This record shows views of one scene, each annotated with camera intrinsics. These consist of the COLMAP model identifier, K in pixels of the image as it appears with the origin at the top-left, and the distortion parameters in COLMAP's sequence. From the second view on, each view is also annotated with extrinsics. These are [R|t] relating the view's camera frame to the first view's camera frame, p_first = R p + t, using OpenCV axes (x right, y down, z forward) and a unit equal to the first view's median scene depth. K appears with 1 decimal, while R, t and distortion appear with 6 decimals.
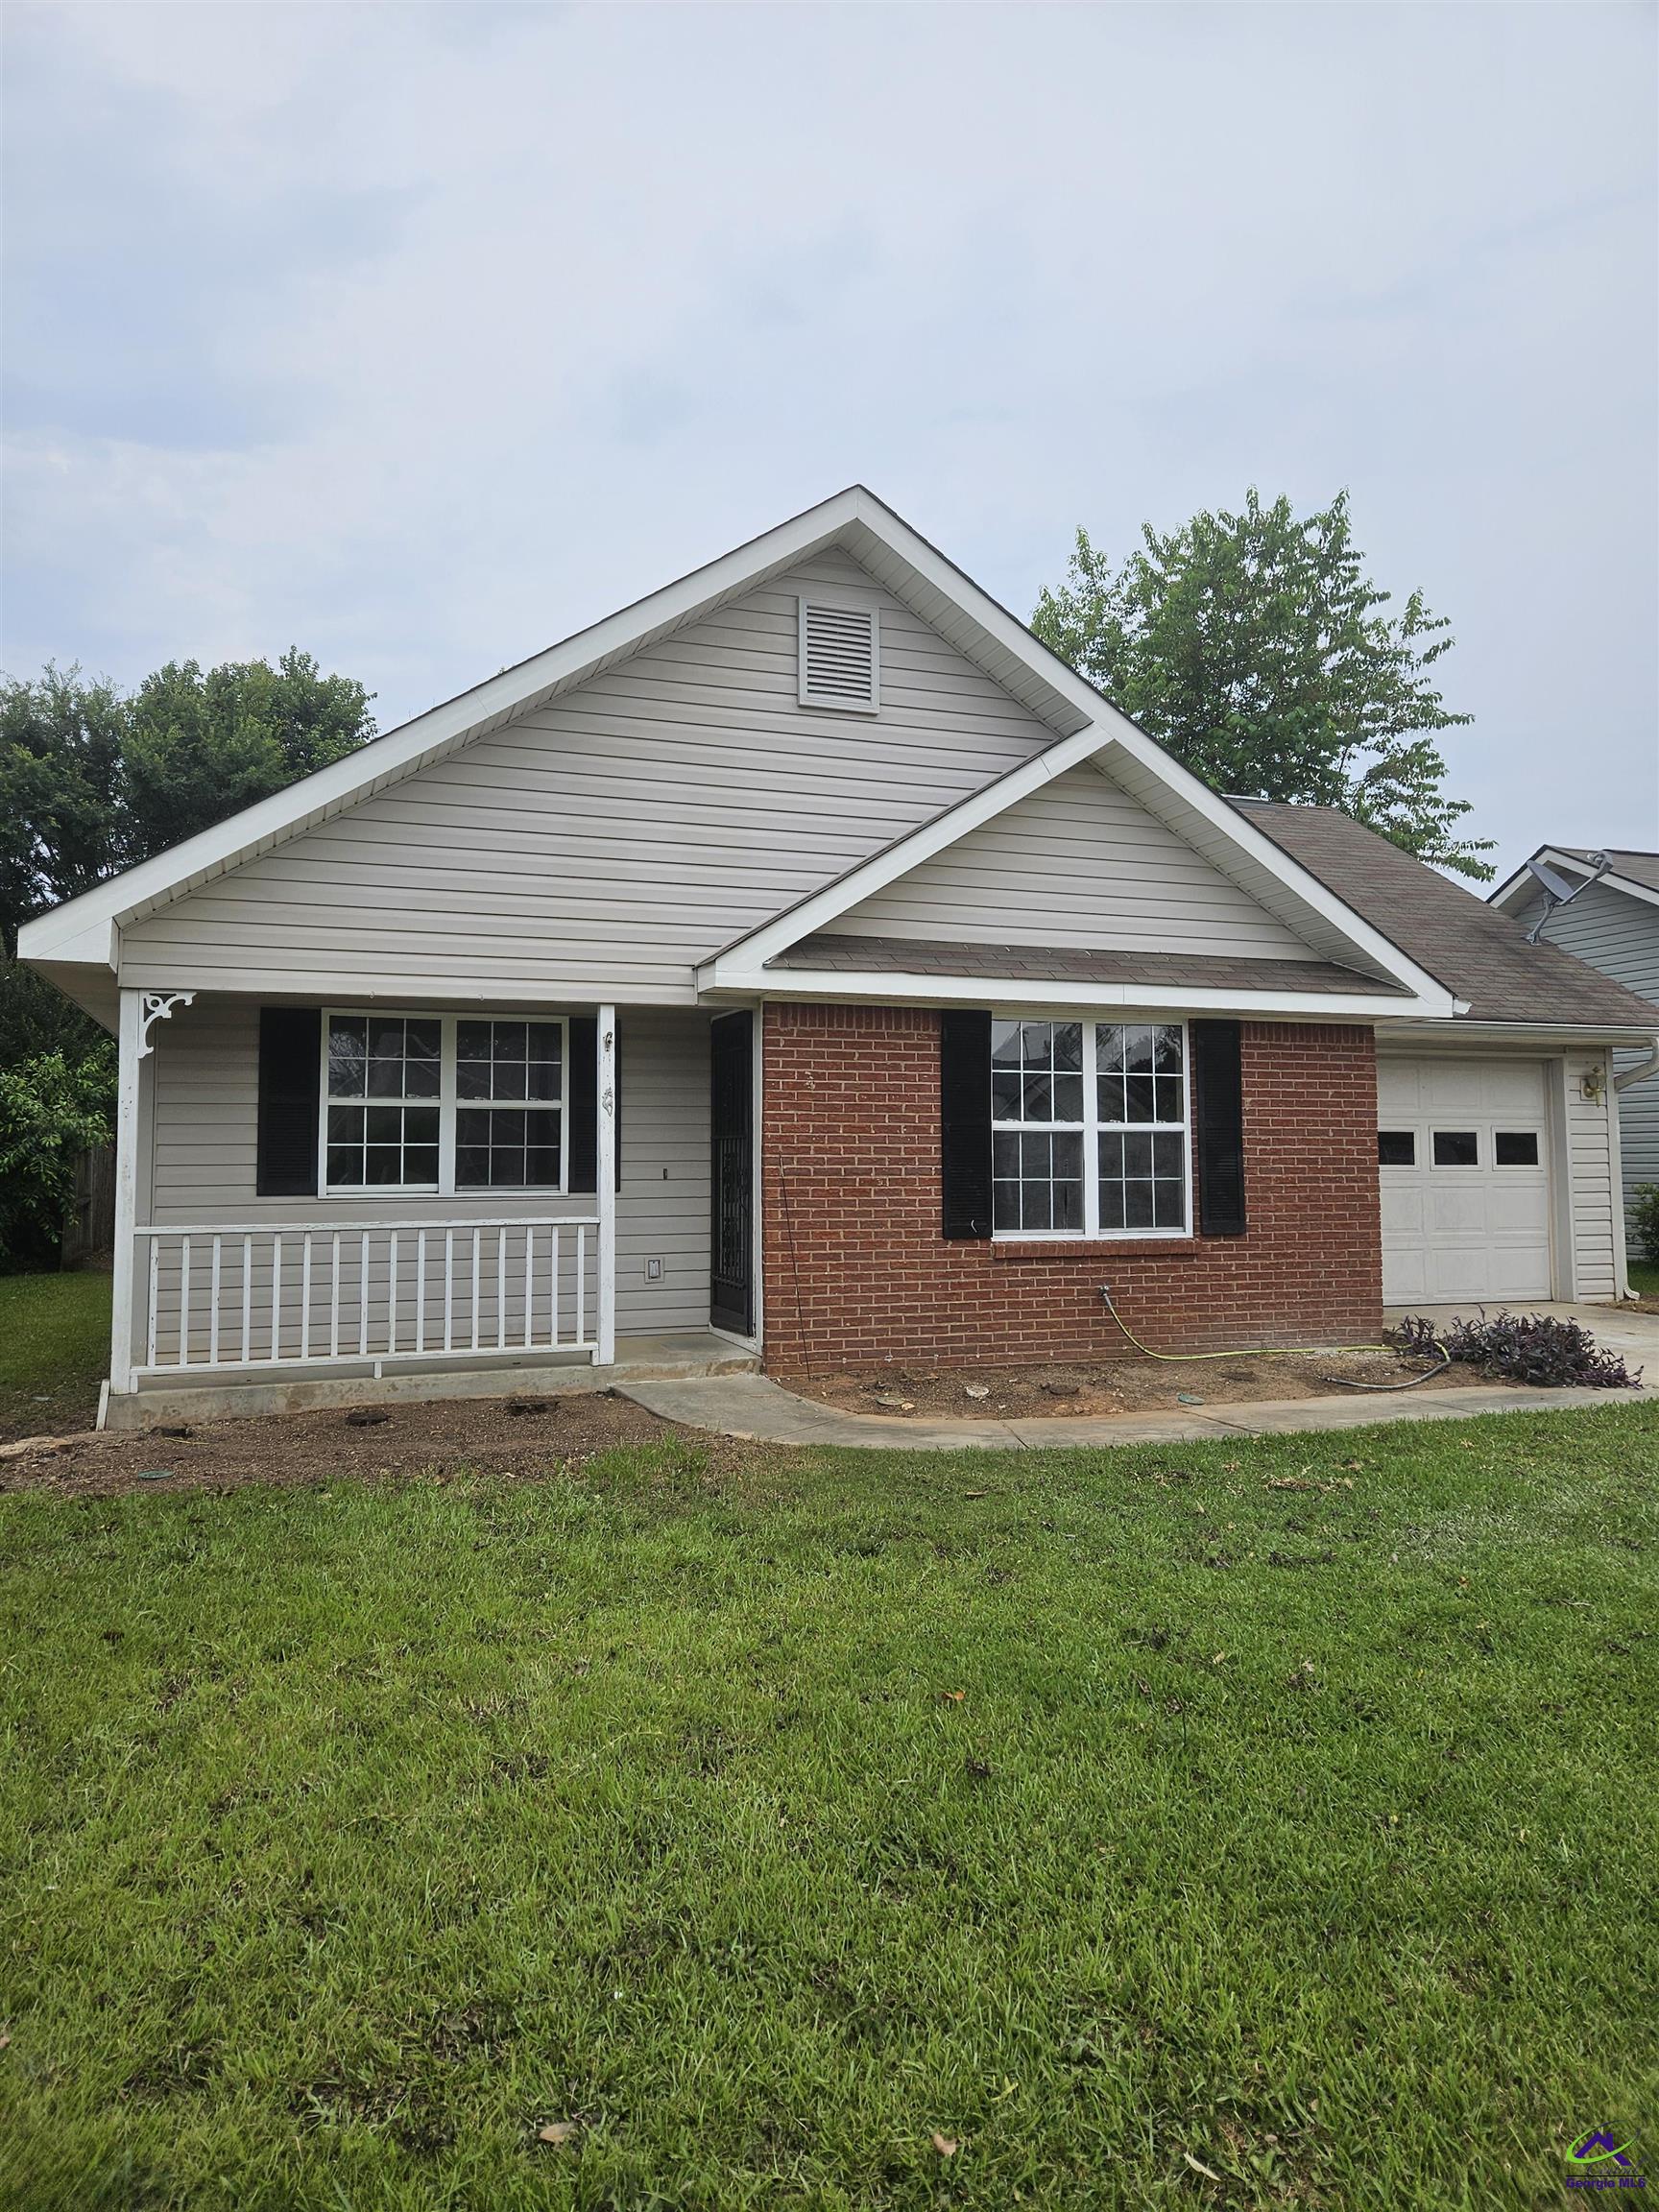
lens RADIAL K [[1482.9, 0, 831.3], [0, 1482.9, 1071.0], [0, 0, 1]] dist [0.094750, -0.052835]
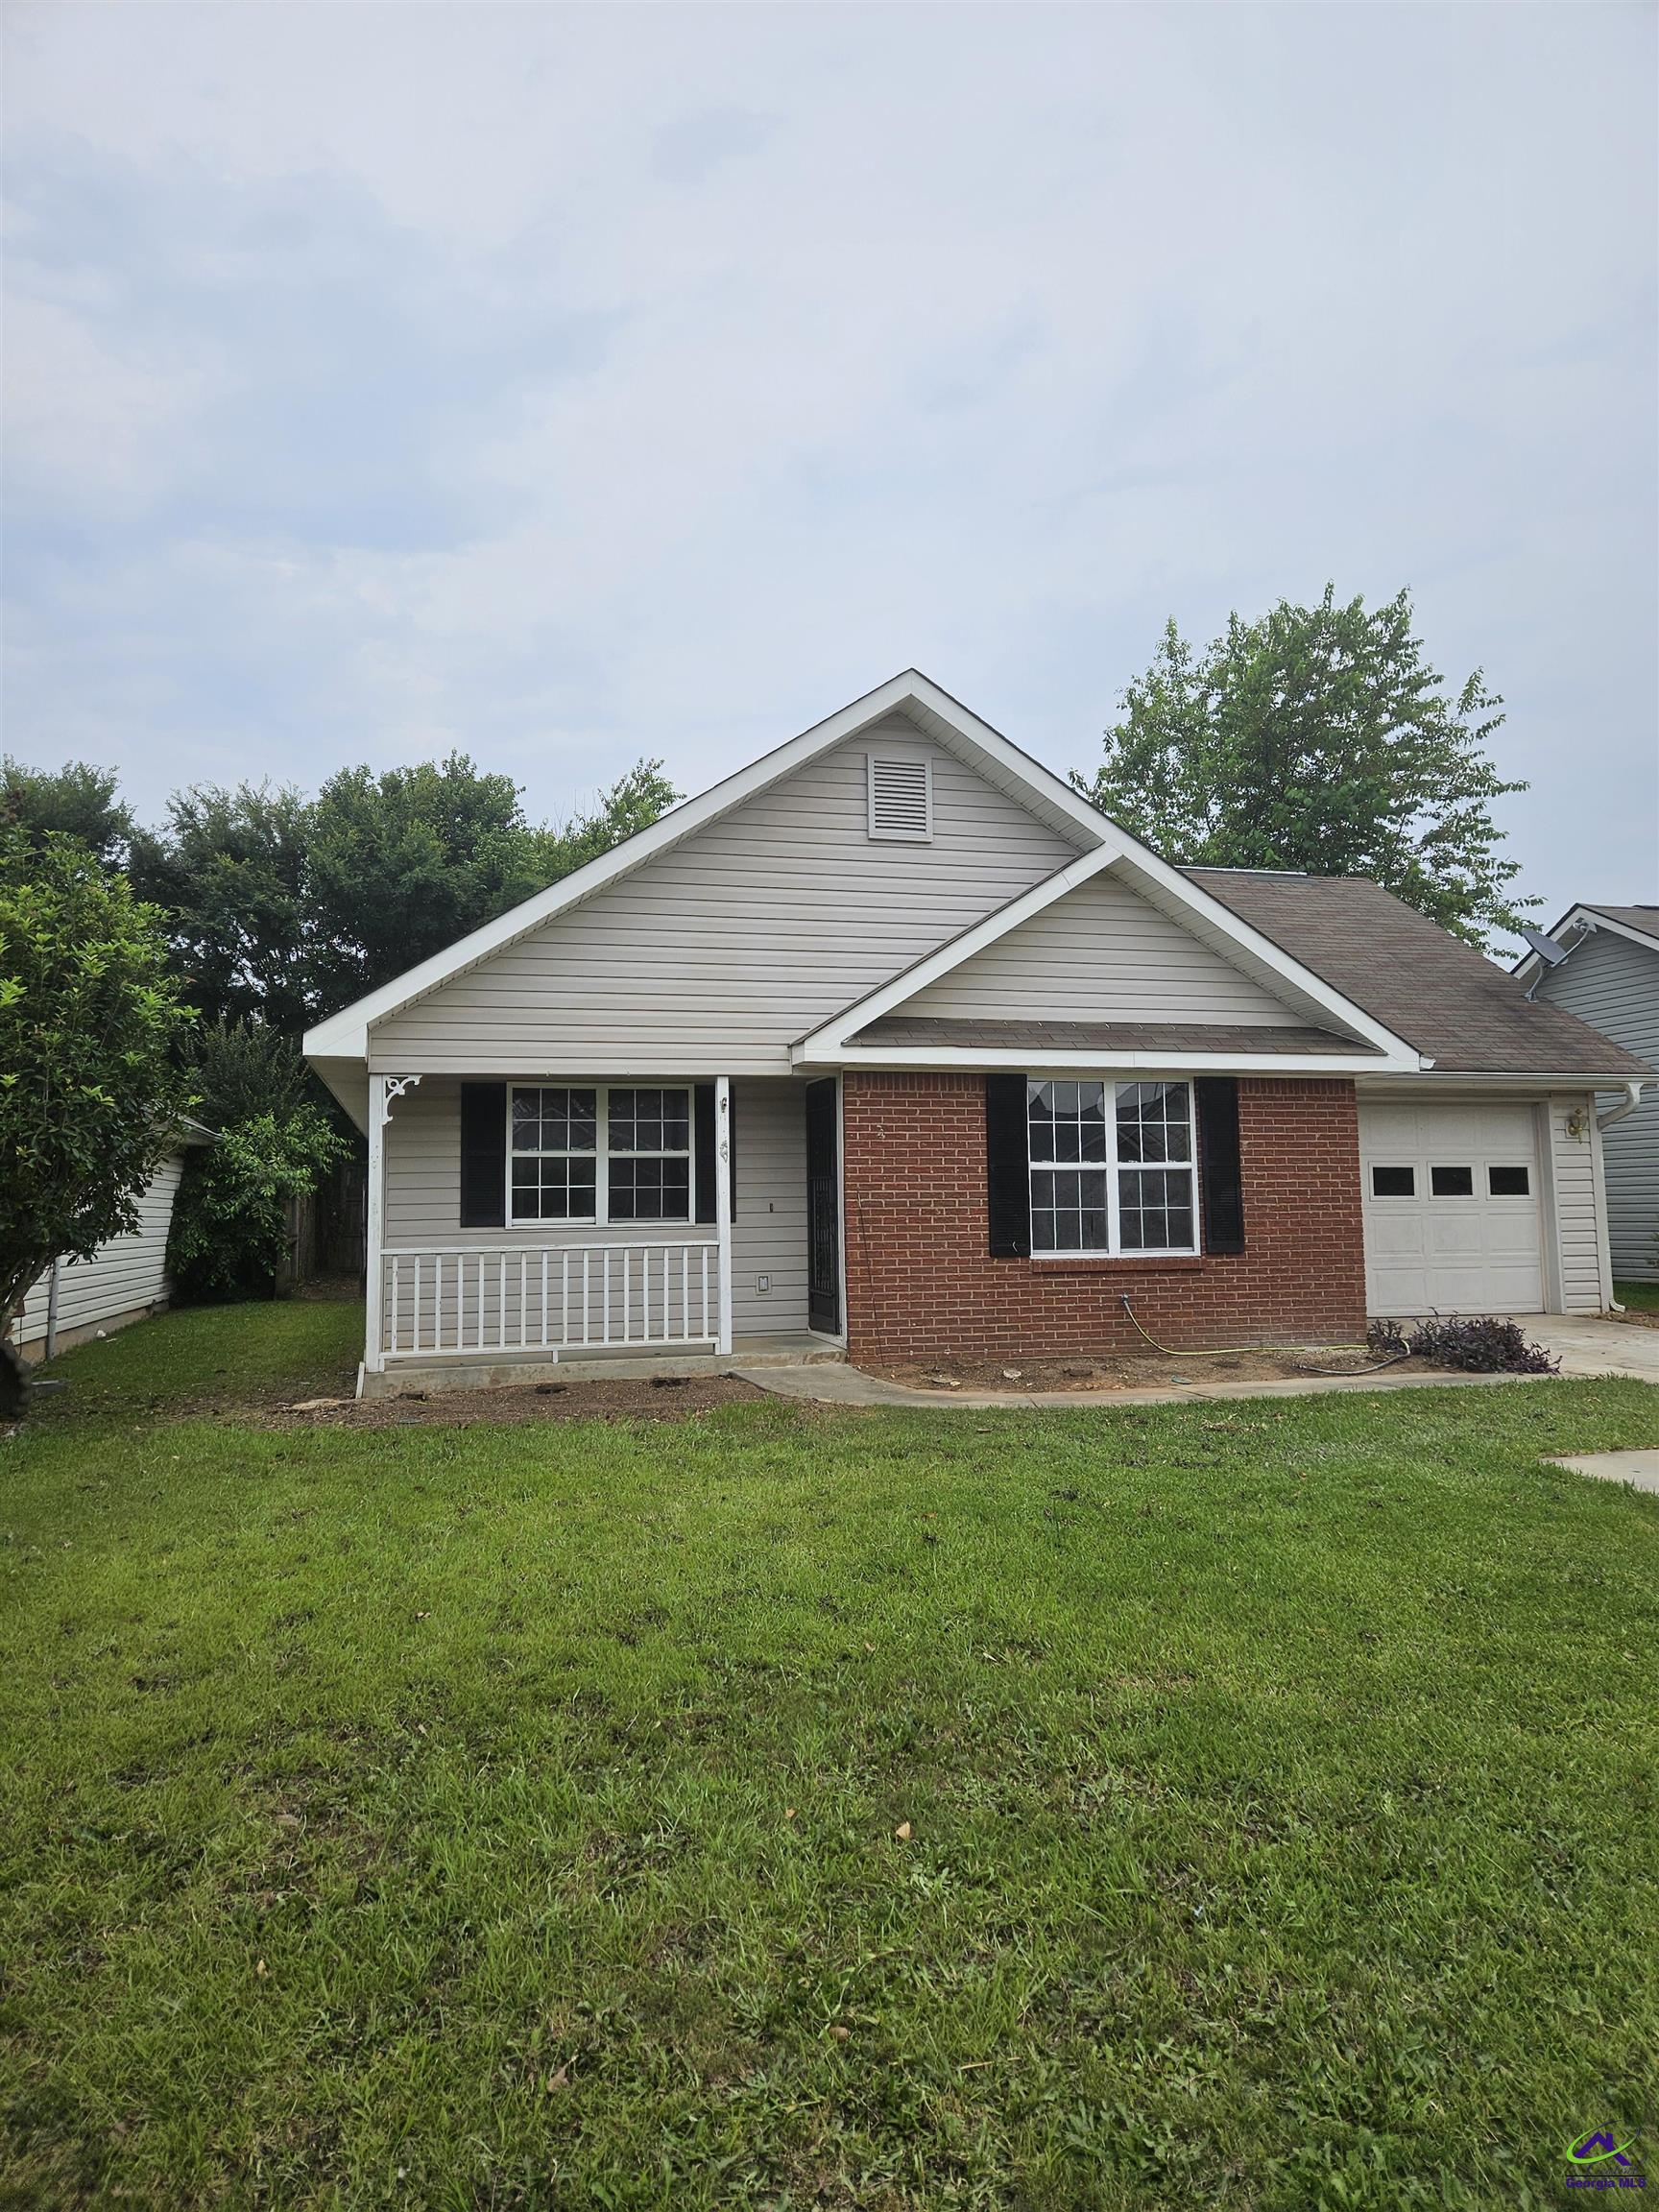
lens RADIAL K [[1482.9, 0, 831.3], [0, 1482.9, 1071.0], [0, 0, 1]] dist [0.094750, -0.052835]
pose [[0.996145, -0.018705, -0.085709, 0.050681], [0.016130, 0.999400, -0.030643, -0.007398], [0.086231, 0.029142, 0.995849, -0.259956]]
